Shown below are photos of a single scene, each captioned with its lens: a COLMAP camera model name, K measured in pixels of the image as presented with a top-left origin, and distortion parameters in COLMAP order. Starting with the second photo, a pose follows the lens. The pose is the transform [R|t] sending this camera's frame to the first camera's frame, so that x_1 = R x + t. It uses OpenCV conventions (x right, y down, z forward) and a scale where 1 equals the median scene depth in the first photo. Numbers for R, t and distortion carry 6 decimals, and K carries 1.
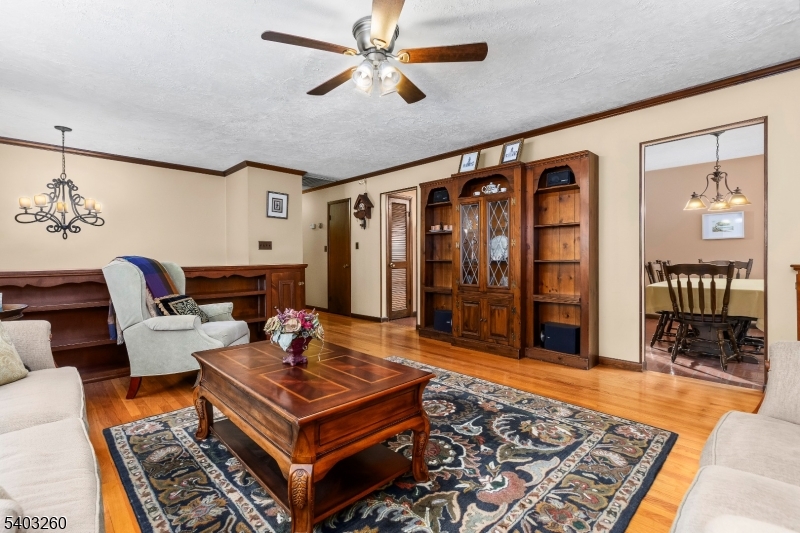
lens RADIAL K [[375.4, 0, 397.9], [0, 375.4, 261.1], [0, 0, 1]] dist [0.004145, -0.000733]
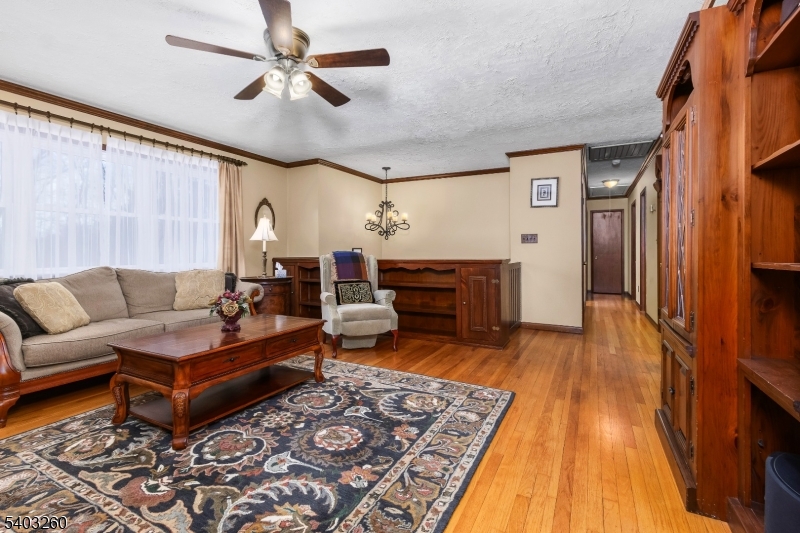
lens RADIAL K [[375.4, 0, 382.9], [0, 375.4, 252.9], [0, 0, 1]] dist [0.004145, -0.000733]
pose [[0.289721, 0.006619, -0.957088, 0.967910], [-0.008811, 0.999952, 0.004248, -0.018274], [0.957071, 0.007202, 0.289766, 0.906699]]
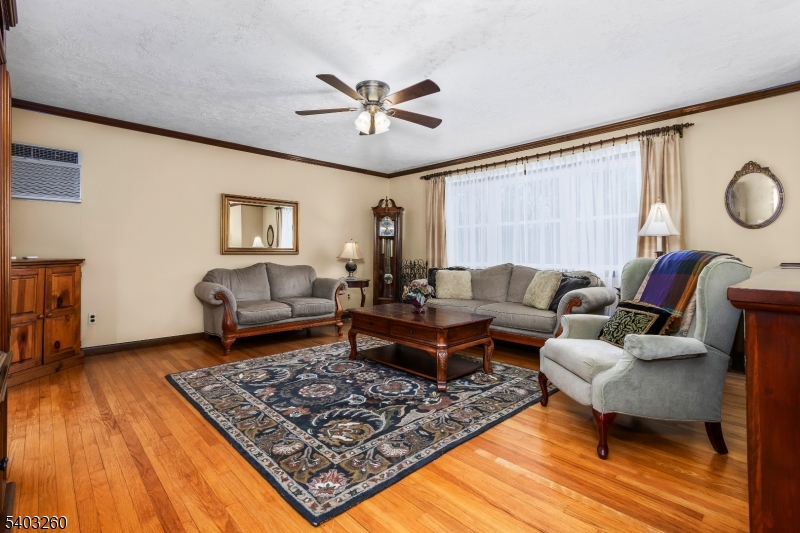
lens RADIAL K [[375.4, 0, 398.7], [0, 375.4, 246.4], [0, 0, 1]] dist [0.004145, -0.000733]
pose [[-0.999940, 0.002189, 0.010709, -0.157346], [0.002105, 0.999968, -0.007764, -0.022714], [-0.010726, -0.007741, -0.999913, 2.231448]]
